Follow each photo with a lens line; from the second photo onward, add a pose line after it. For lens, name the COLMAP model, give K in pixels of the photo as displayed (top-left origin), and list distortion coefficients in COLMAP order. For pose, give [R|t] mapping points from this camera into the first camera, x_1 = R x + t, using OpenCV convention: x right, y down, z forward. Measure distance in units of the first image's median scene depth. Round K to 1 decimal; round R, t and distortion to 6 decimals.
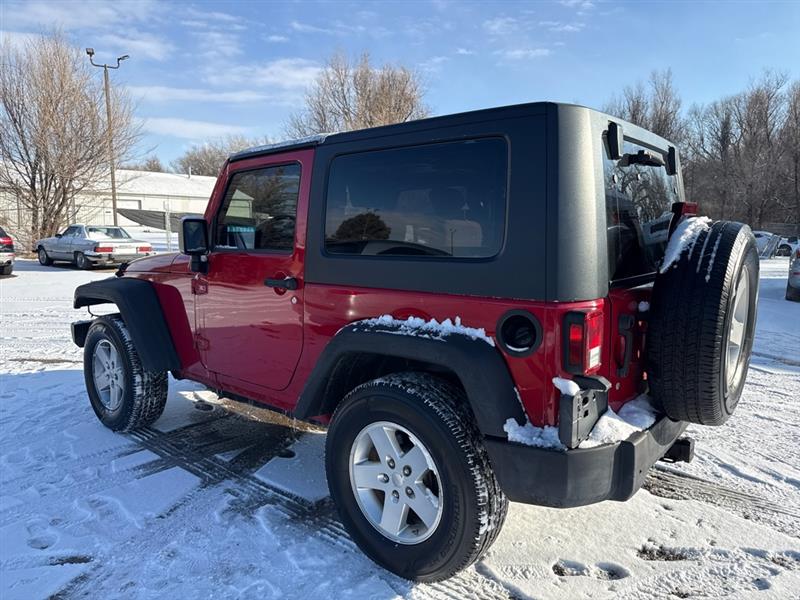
lens RADIAL K [[560.4, 0, 391.2], [0, 560.4, 288.0], [0, 0, 1]] dist [0.030711, -0.035202]
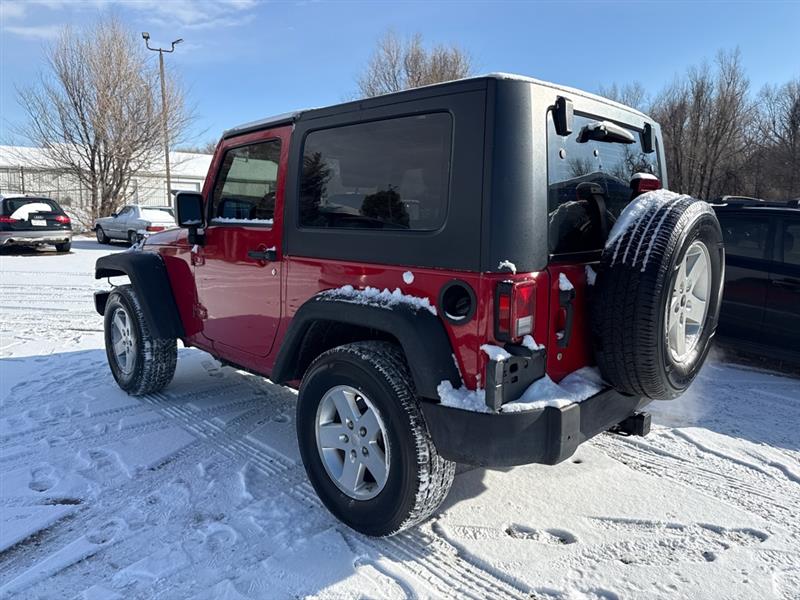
lens RADIAL K [[560.4, 0, 404.2], [0, 560.4, 292.6], [0, 0, 1]] dist [0.030711, -0.035202]
pose [[0.997138, 0.021219, -0.072560, 0.157284], [-0.018710, 0.999209, 0.035084, 0.021225], [0.073247, -0.033626, 0.996747, -0.035533]]
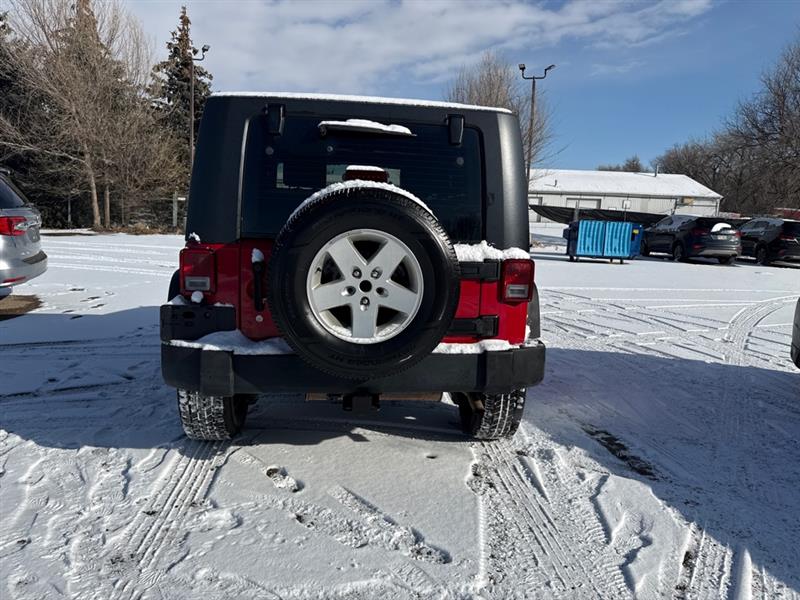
lens RADIAL K [[560.4, 0, 403.3], [0, 560.4, 297.0], [0, 0, 1]] dist [0.030711, -0.035202]
pose [[0.703210, 0.117764, -0.701161, 1.229906], [-0.107536, 0.992459, 0.058838, 0.016551], [0.702802, 0.034024, 0.710571, 0.292849]]
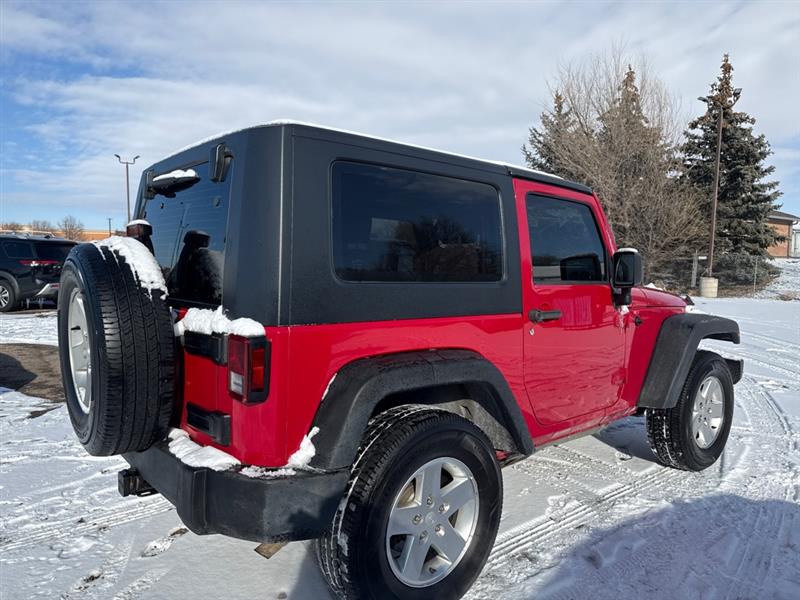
lens RADIAL K [[560.4, 0, 400.4], [0, 560.4, 304.7], [0, 0, 1]] dist [0.030711, -0.035202]
pose [[-0.177561, 0.063074, -0.982086, 1.291972], [-0.122847, 0.988717, 0.085711, -0.142051], [0.976412, 0.135866, -0.167809, 1.527849]]
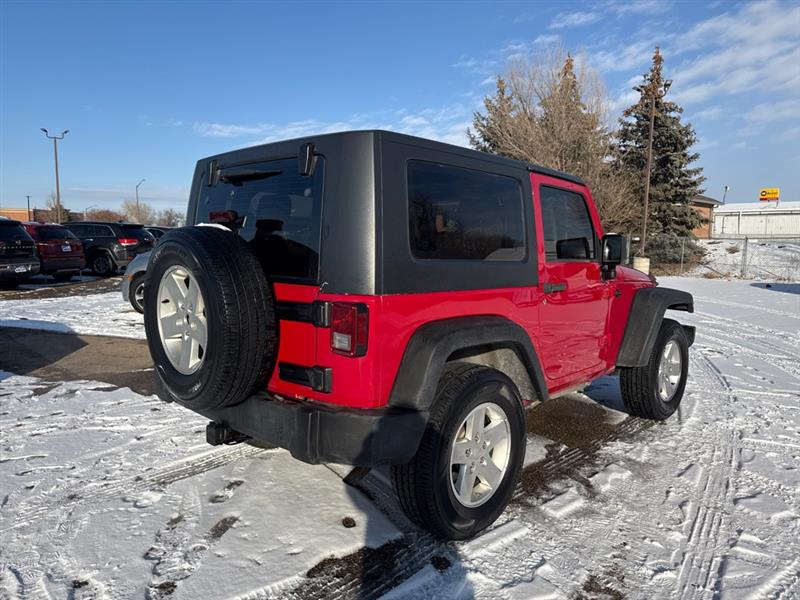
lens RADIAL K [[560.4, 0, 399.1], [0, 560.4, 299.3], [0, 0, 1]] dist [0.030711, -0.035202]
pose [[-0.075314, 0.088106, -0.993260, 1.495316], [-0.122847, 0.987681, 0.096926, -0.118729], [0.989564, 0.129319, -0.063563, 1.356220]]
